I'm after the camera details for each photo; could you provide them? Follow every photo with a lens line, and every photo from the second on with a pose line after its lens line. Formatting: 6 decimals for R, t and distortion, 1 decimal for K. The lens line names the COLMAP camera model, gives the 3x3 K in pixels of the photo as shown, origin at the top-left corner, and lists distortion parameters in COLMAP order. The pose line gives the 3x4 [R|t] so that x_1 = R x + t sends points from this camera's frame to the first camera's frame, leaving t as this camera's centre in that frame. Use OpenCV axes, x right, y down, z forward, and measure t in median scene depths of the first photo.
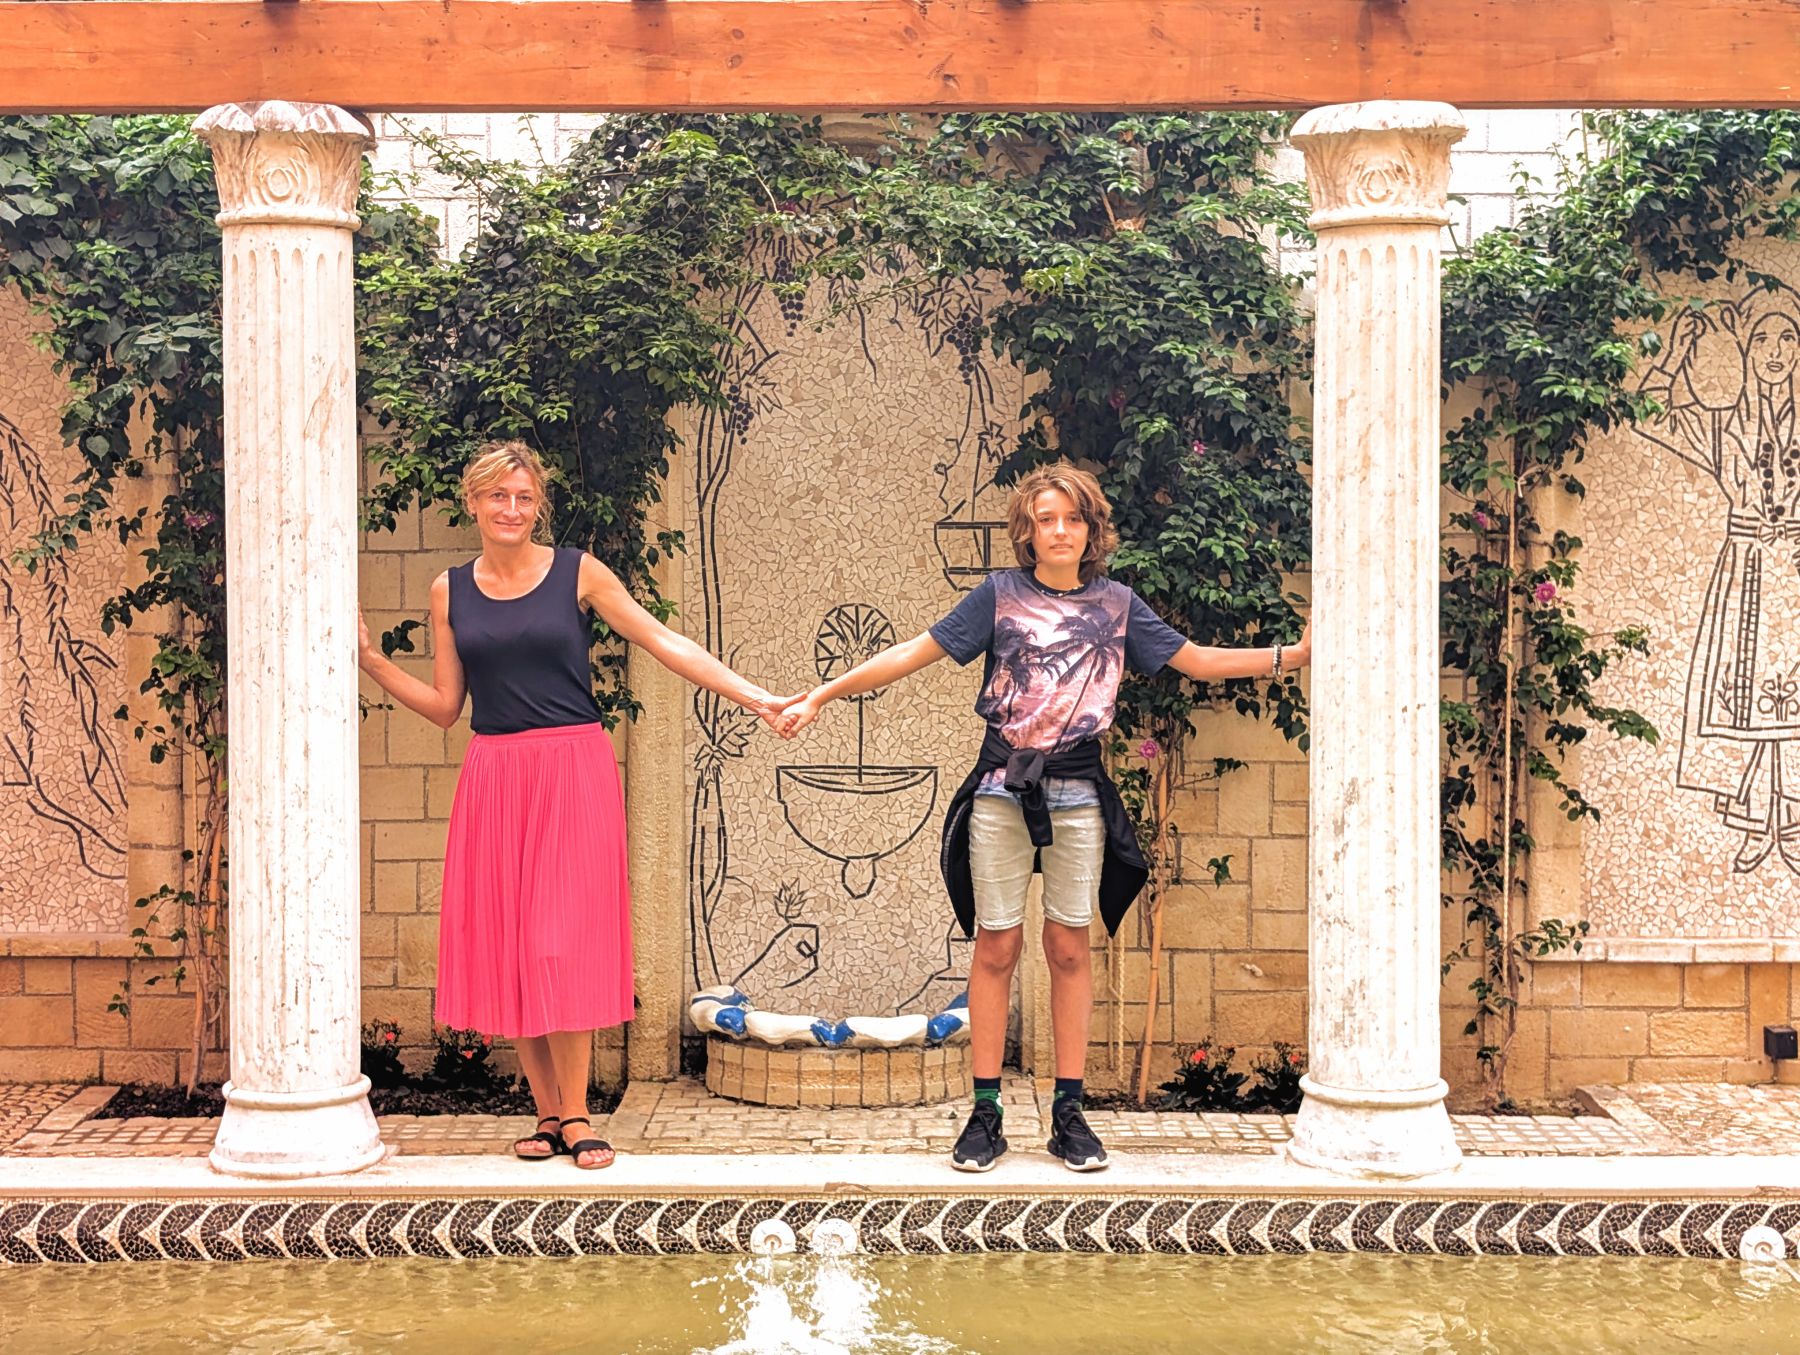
lens RADIAL K [[2836.4, 0, 898.0], [0, 2836.4, 670.4], [0, 0, 1]] dist [0.079103, 0.000000]
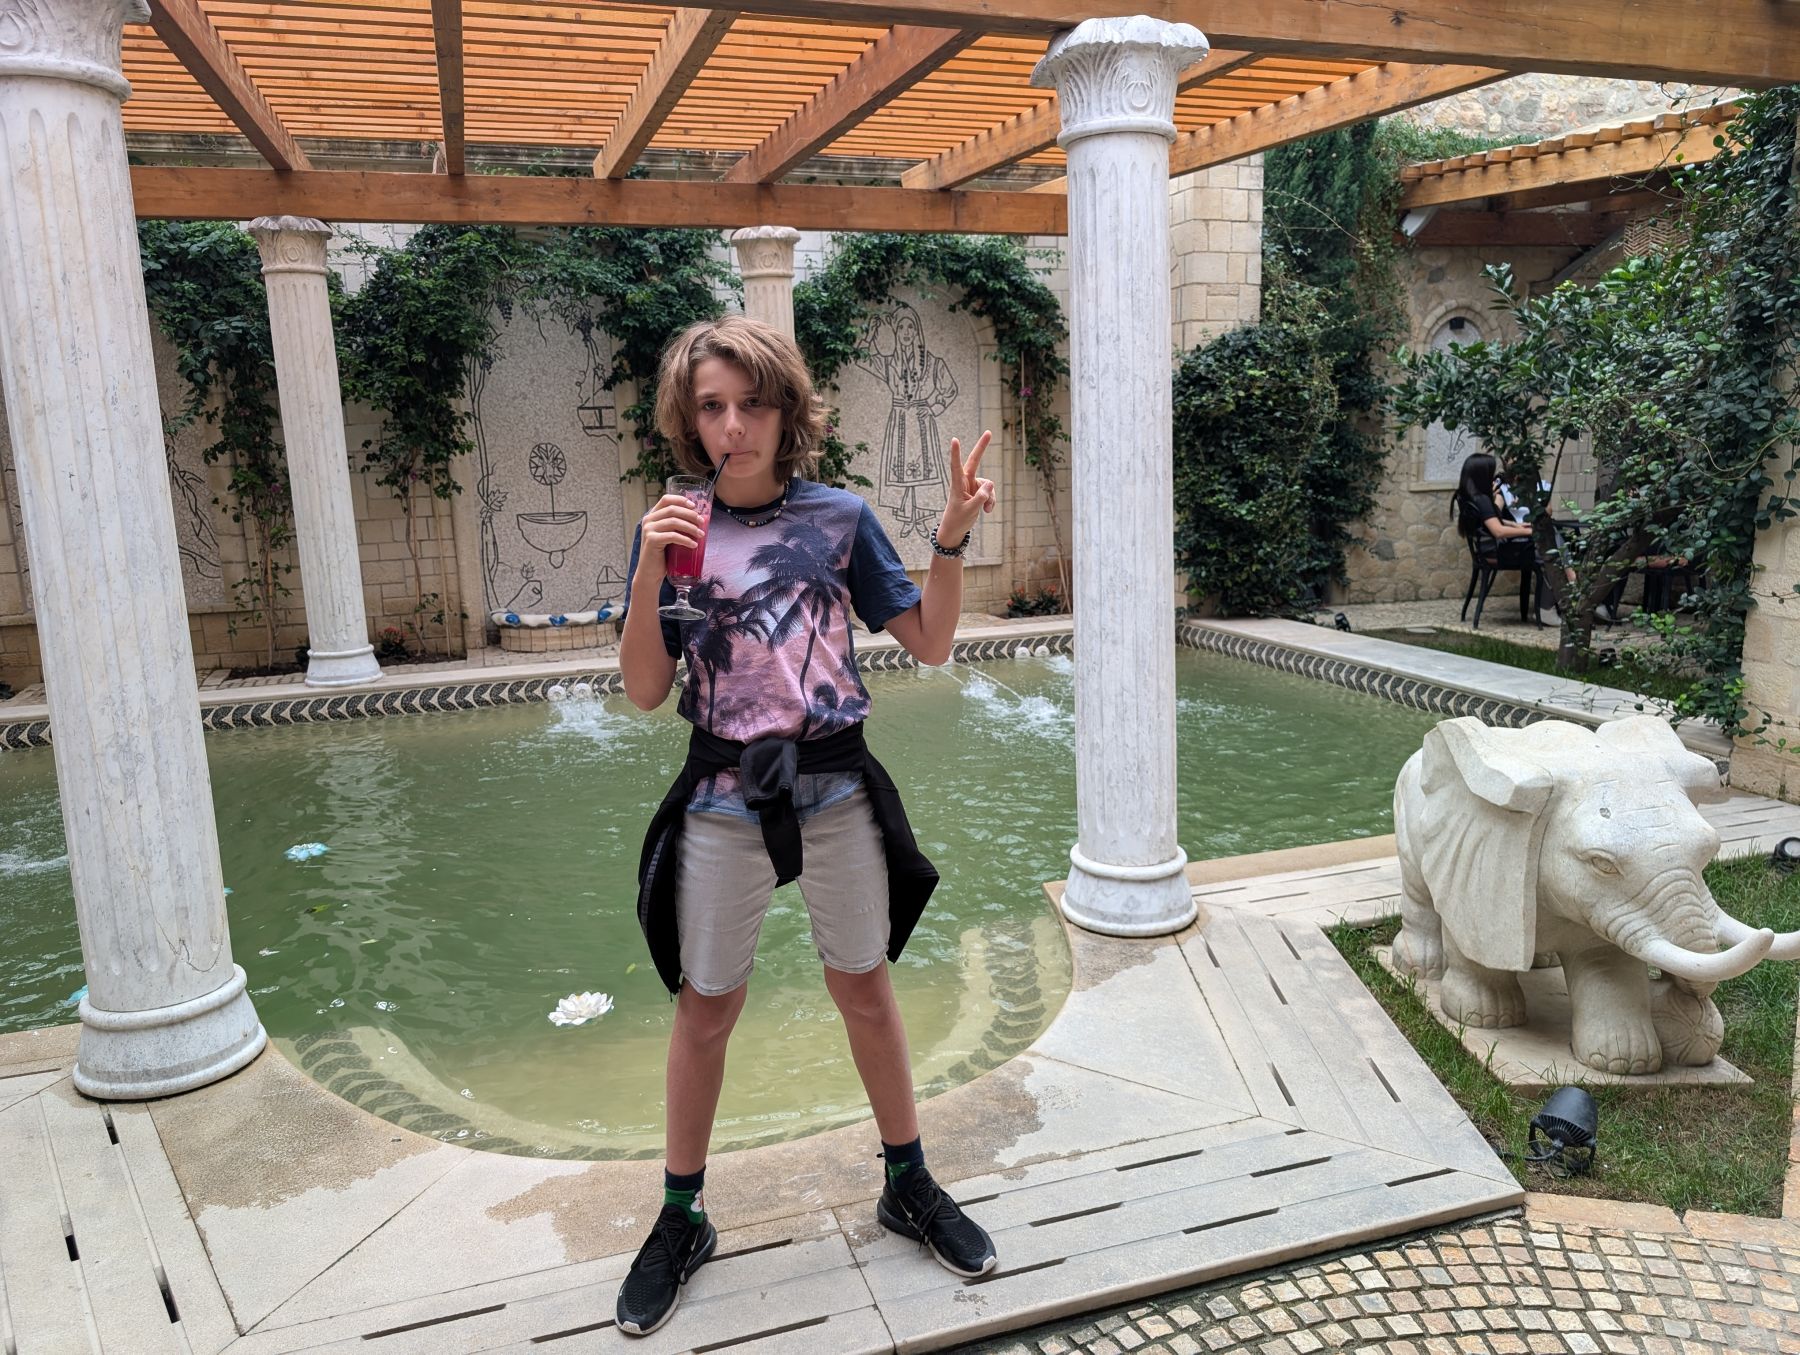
lens RADIAL K [[1252.8, 0, 899.8], [0, 1252.8, 676.7], [0, 0, 1]] dist [0.002428, 0.003118]
pose [[0.949771, -0.087620, 0.300430, -0.071906], [0.043472, 0.987637, 0.150610, 0.026526], [-0.309912, -0.129985, 0.941838, -0.108989]]
